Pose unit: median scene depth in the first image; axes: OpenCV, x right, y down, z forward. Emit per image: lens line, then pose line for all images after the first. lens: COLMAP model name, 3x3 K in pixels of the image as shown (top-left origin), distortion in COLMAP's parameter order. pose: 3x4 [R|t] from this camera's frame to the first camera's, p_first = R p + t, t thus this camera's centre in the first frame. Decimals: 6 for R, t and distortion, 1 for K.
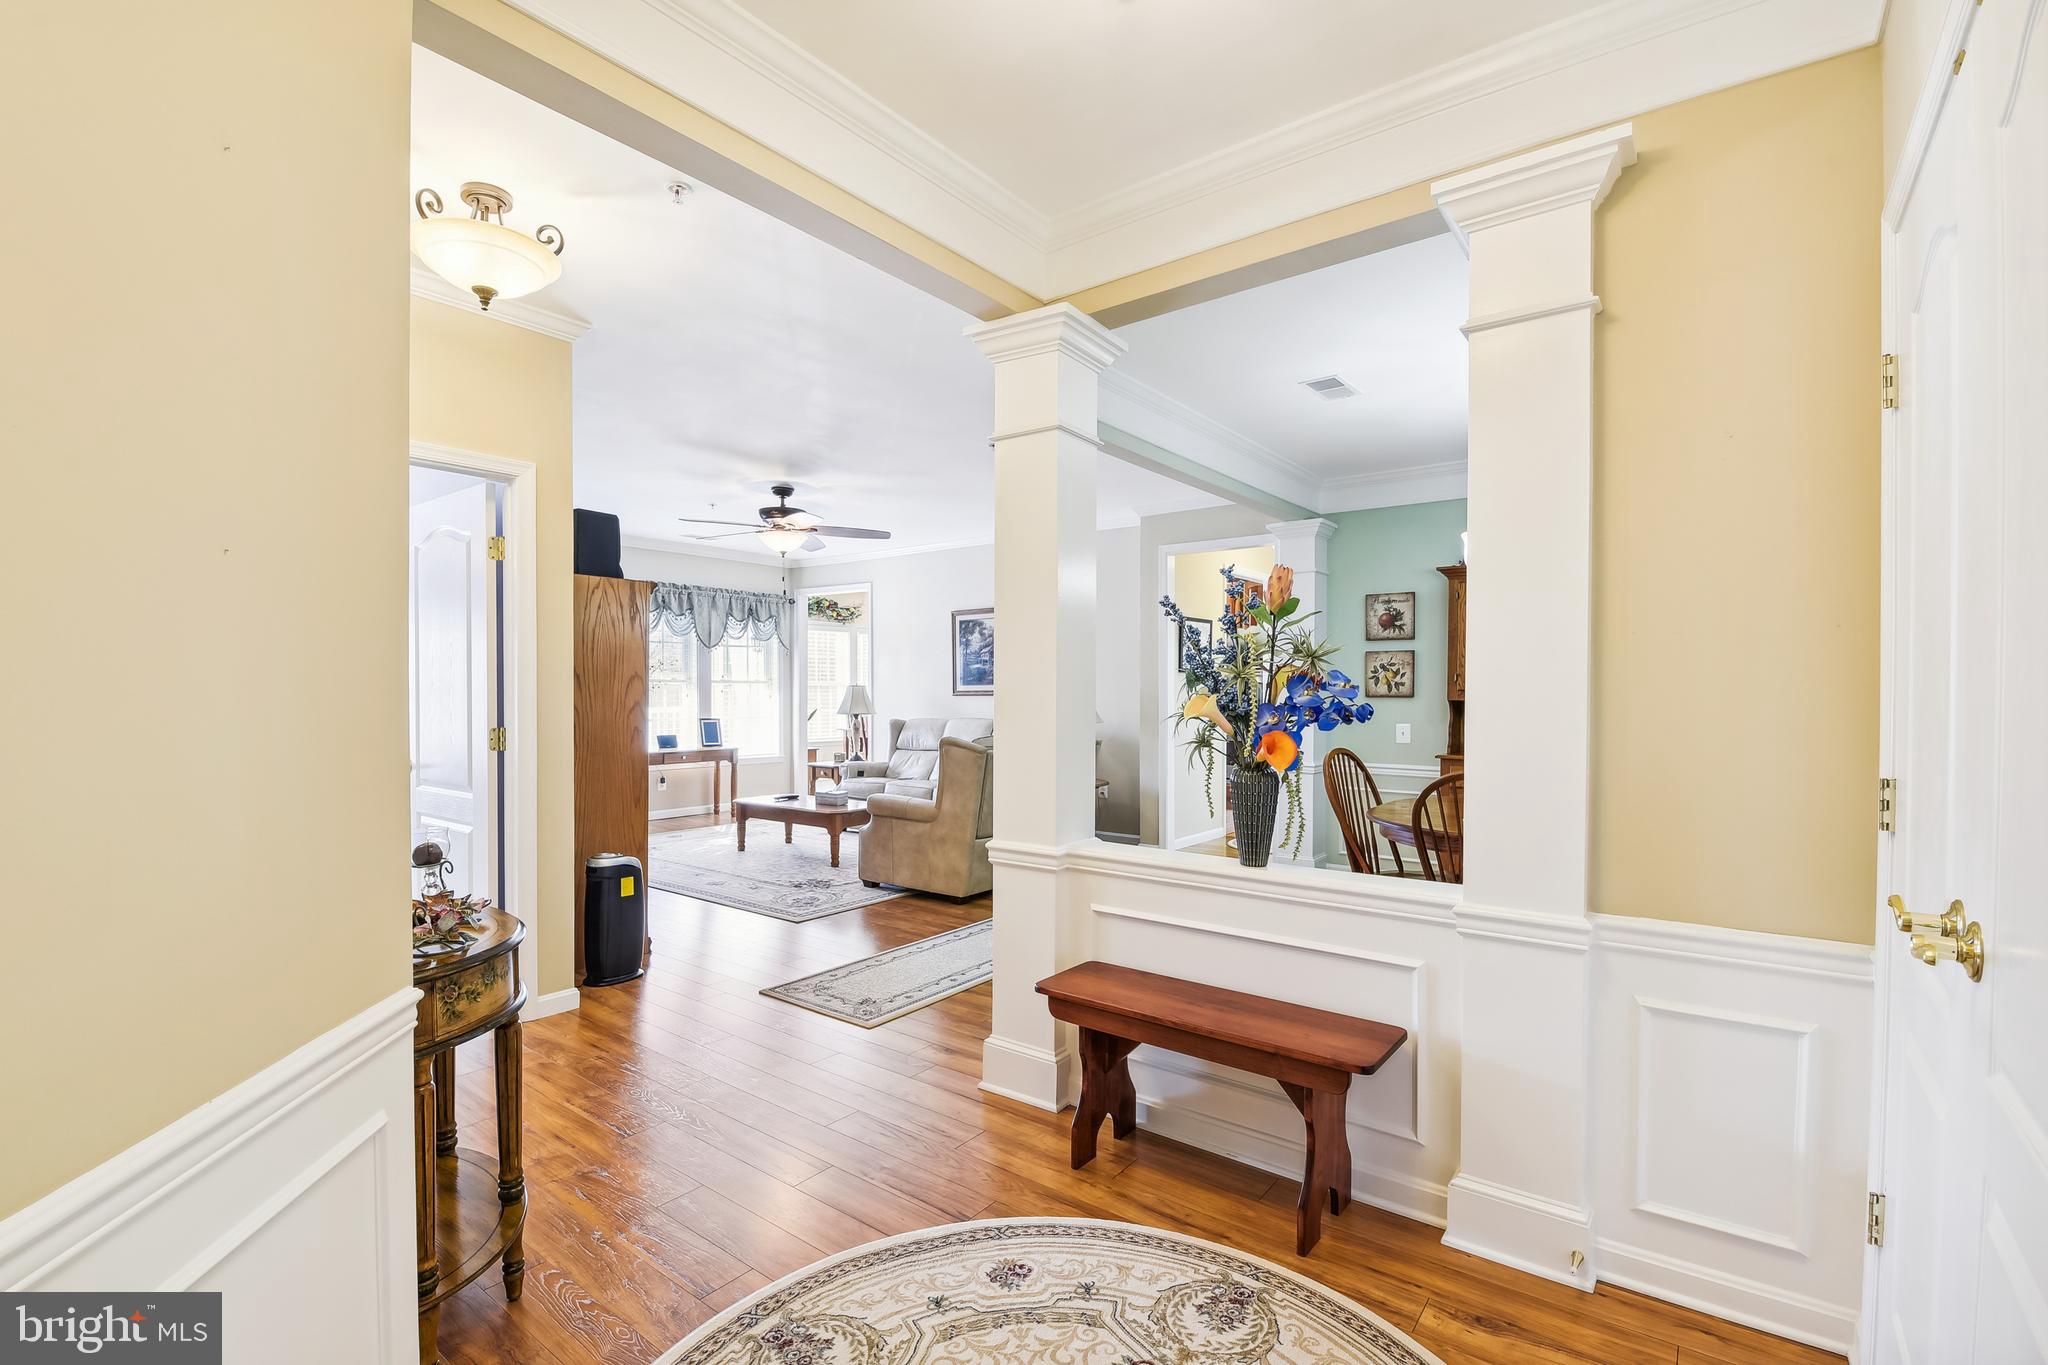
lens RADIAL K [[889.6, 0, 1027.0], [0, 889.6, 684.1], [0, 0, 1]] dist [0.005314, -0.004214]
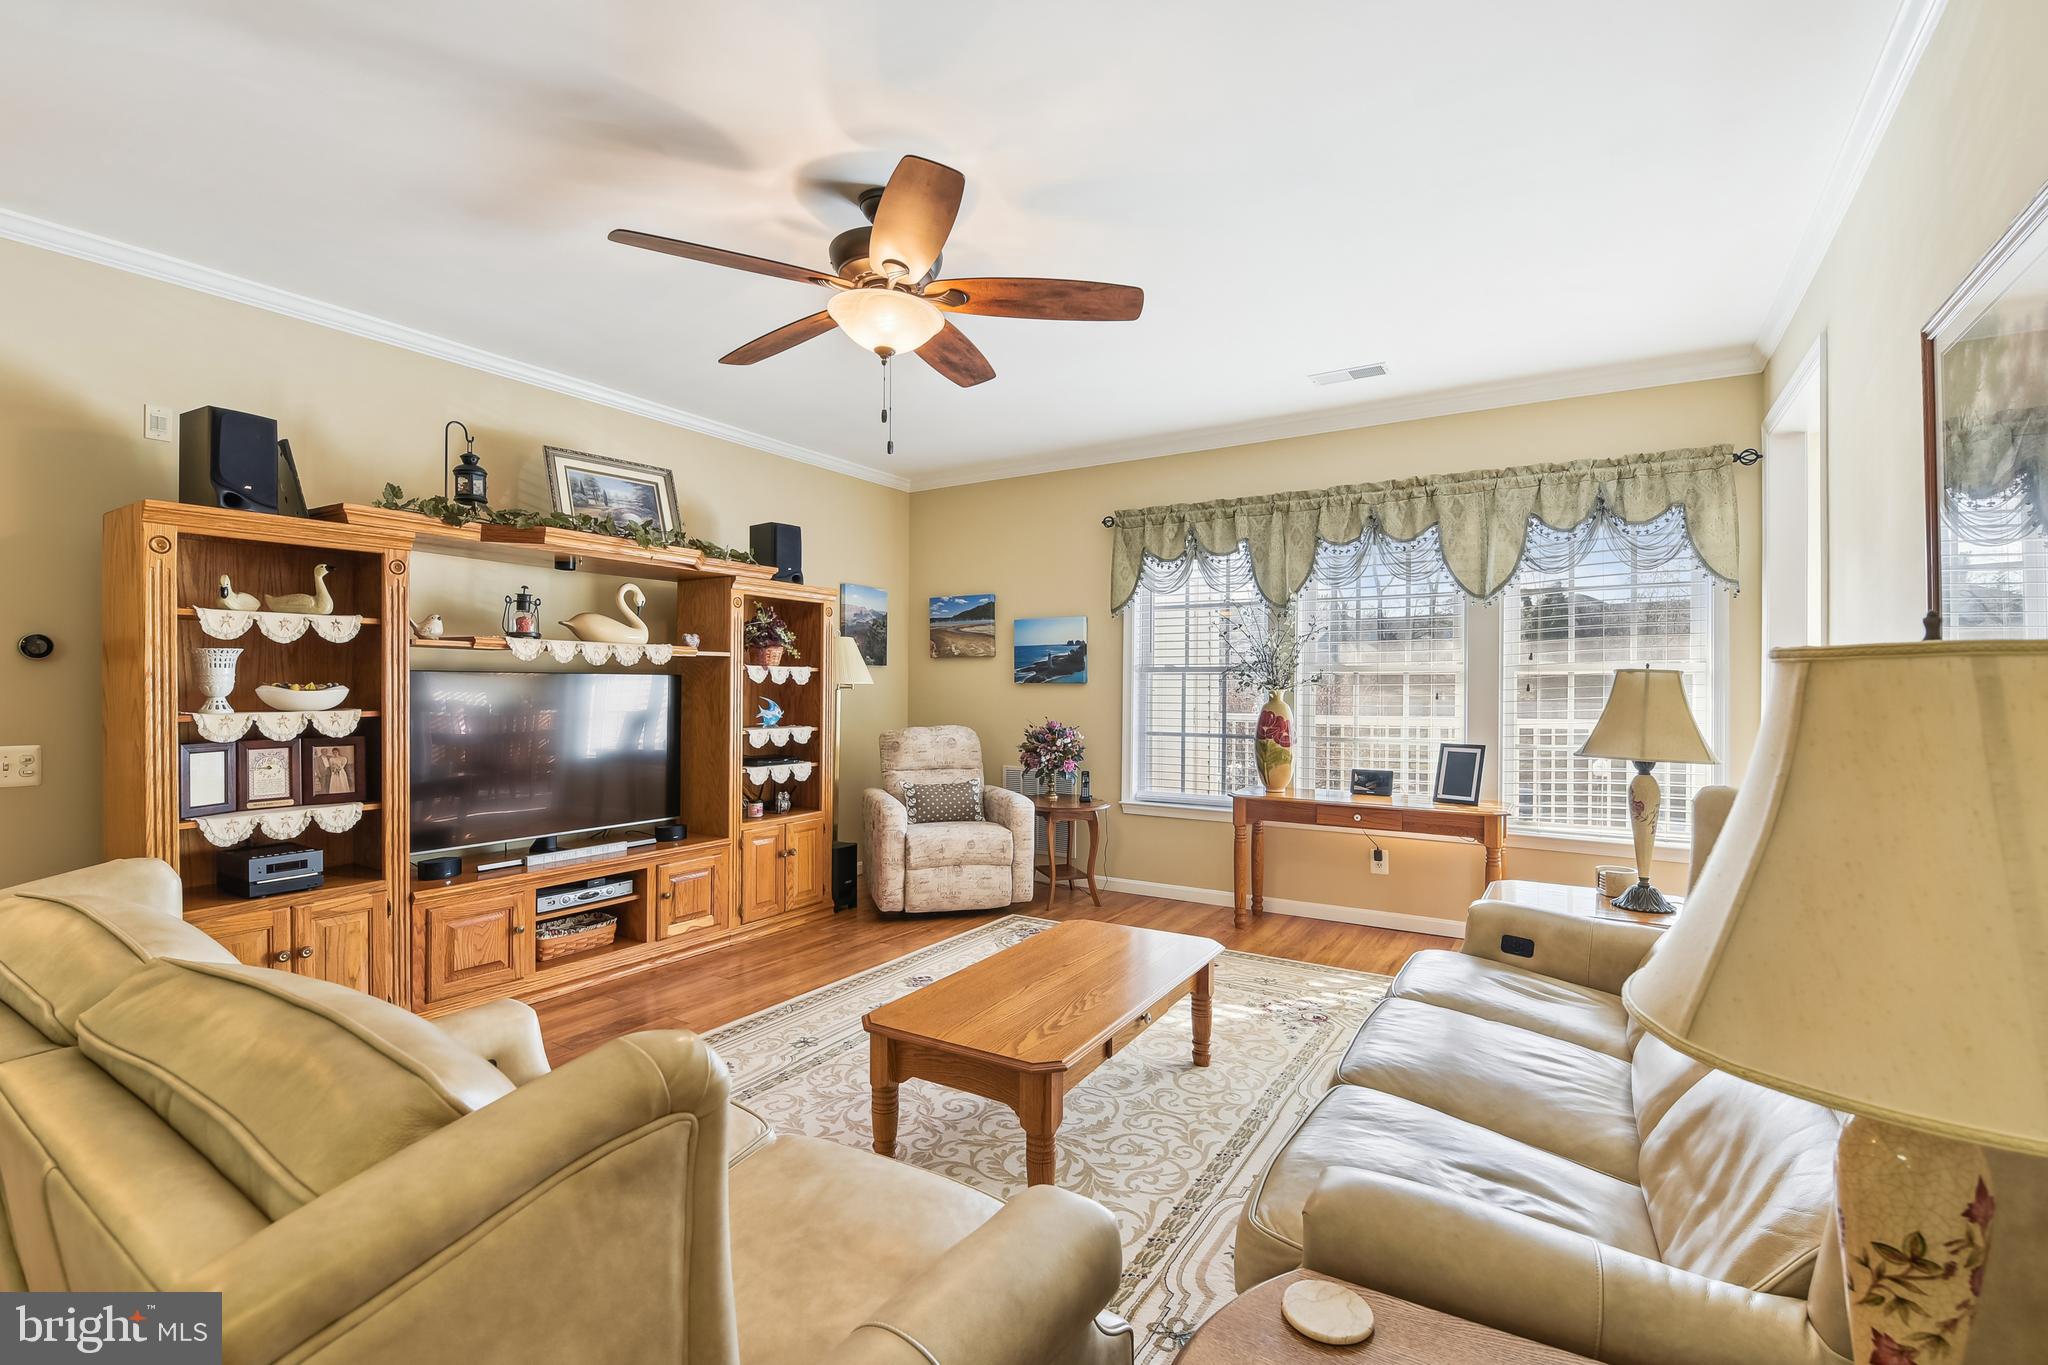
lens RADIAL K [[889.6, 0, 1023.8], [0, 889.6, 683.5], [0, 0, 1]] dist [0.005314, -0.004214]
pose [[0.083554, -0.001629, -0.996502, 0.164807], [-0.006543, 0.999976, -0.002184, 0.013038], [0.996482, 0.006703, 0.083541, 1.209969]]
